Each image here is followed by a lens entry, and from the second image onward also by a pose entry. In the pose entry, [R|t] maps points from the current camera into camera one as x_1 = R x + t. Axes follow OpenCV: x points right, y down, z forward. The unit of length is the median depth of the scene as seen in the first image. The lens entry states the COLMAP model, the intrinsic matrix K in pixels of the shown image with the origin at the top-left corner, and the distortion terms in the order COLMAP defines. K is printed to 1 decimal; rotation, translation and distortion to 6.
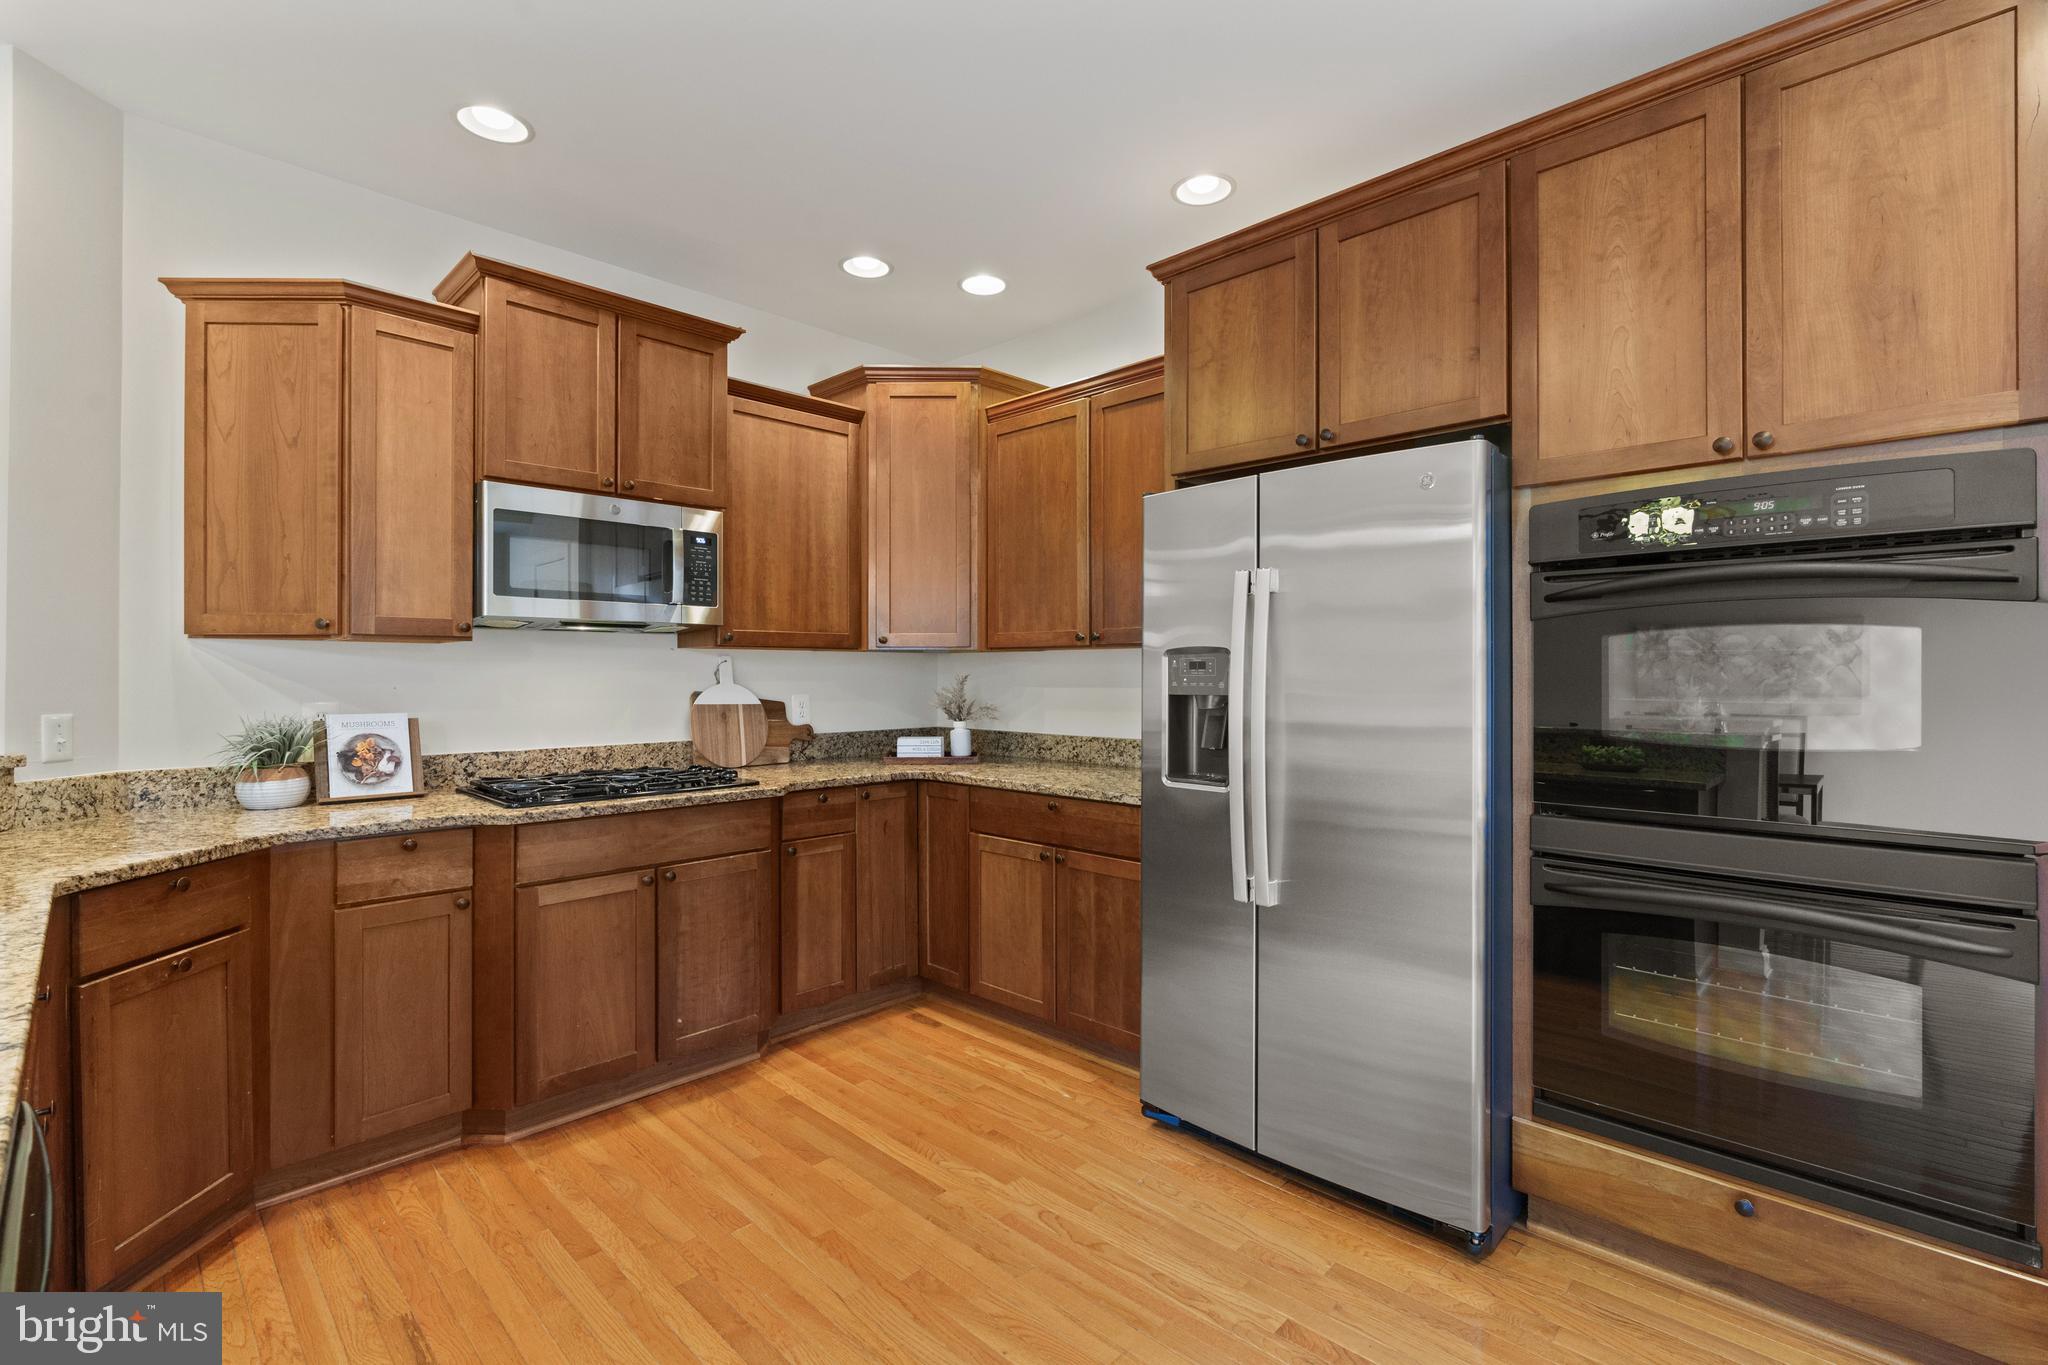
lens RADIAL K [[913.0, 0, 1015.0], [0, 913.0, 674.9], [0, 0, 1]] dist [-0.001207, 0.000322]
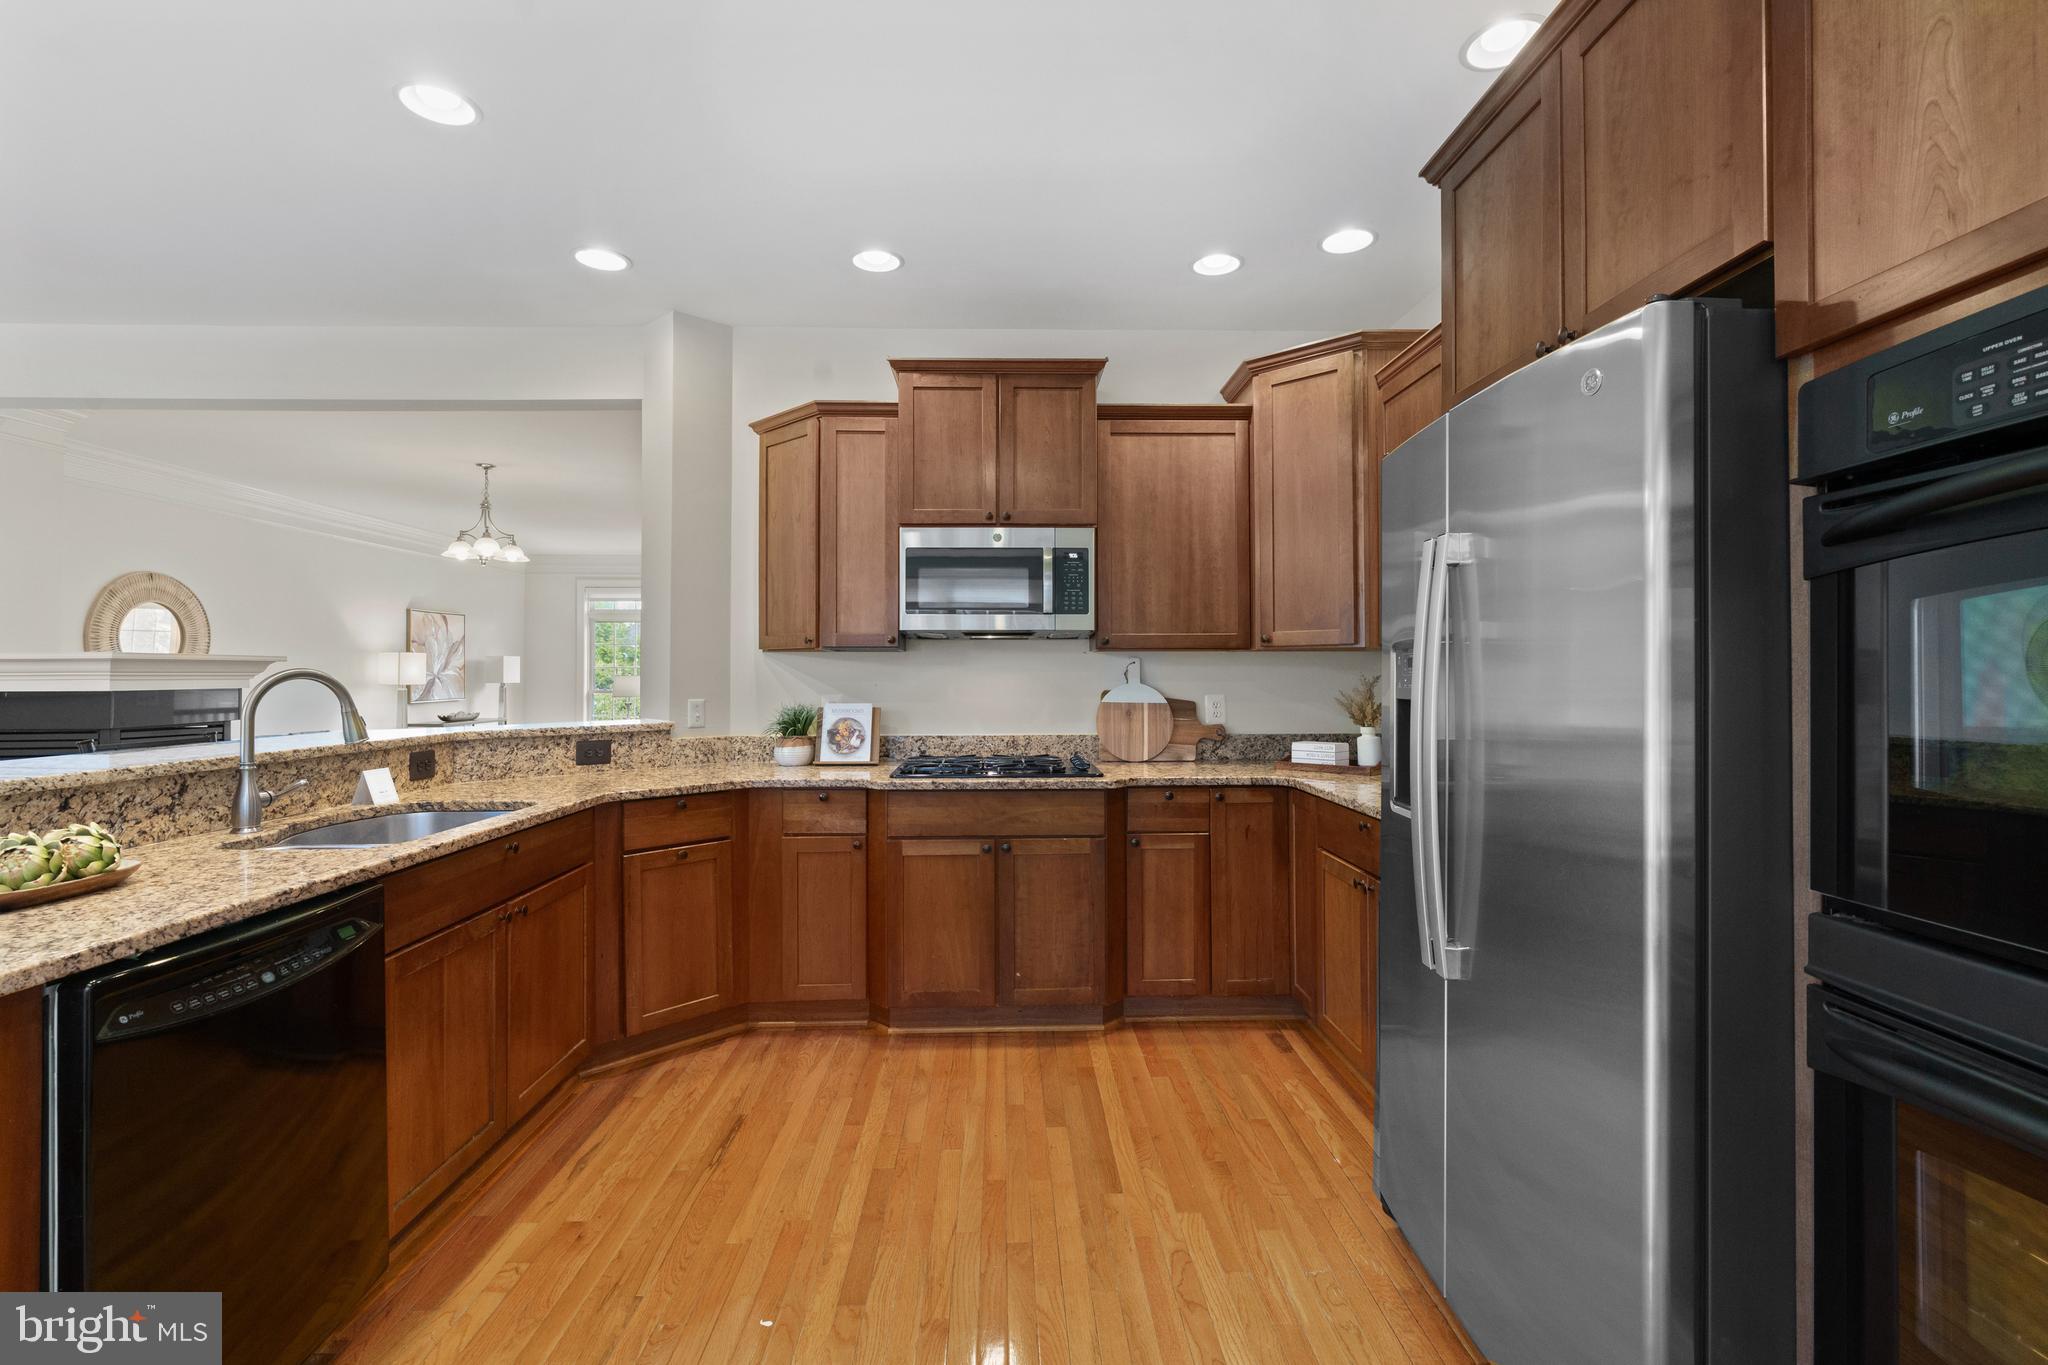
lens RADIAL K [[912.6, 0, 1029.2], [0, 912.6, 670.6], [0, 0, 1]] dist [-0.005749, 0.000491]
pose [[0.725171, -0.005574, -0.688547, 0.420022], [0.000619, 0.999972, -0.007443, 0.002465], [0.688569, 0.004971, 0.725154, 0.162321]]
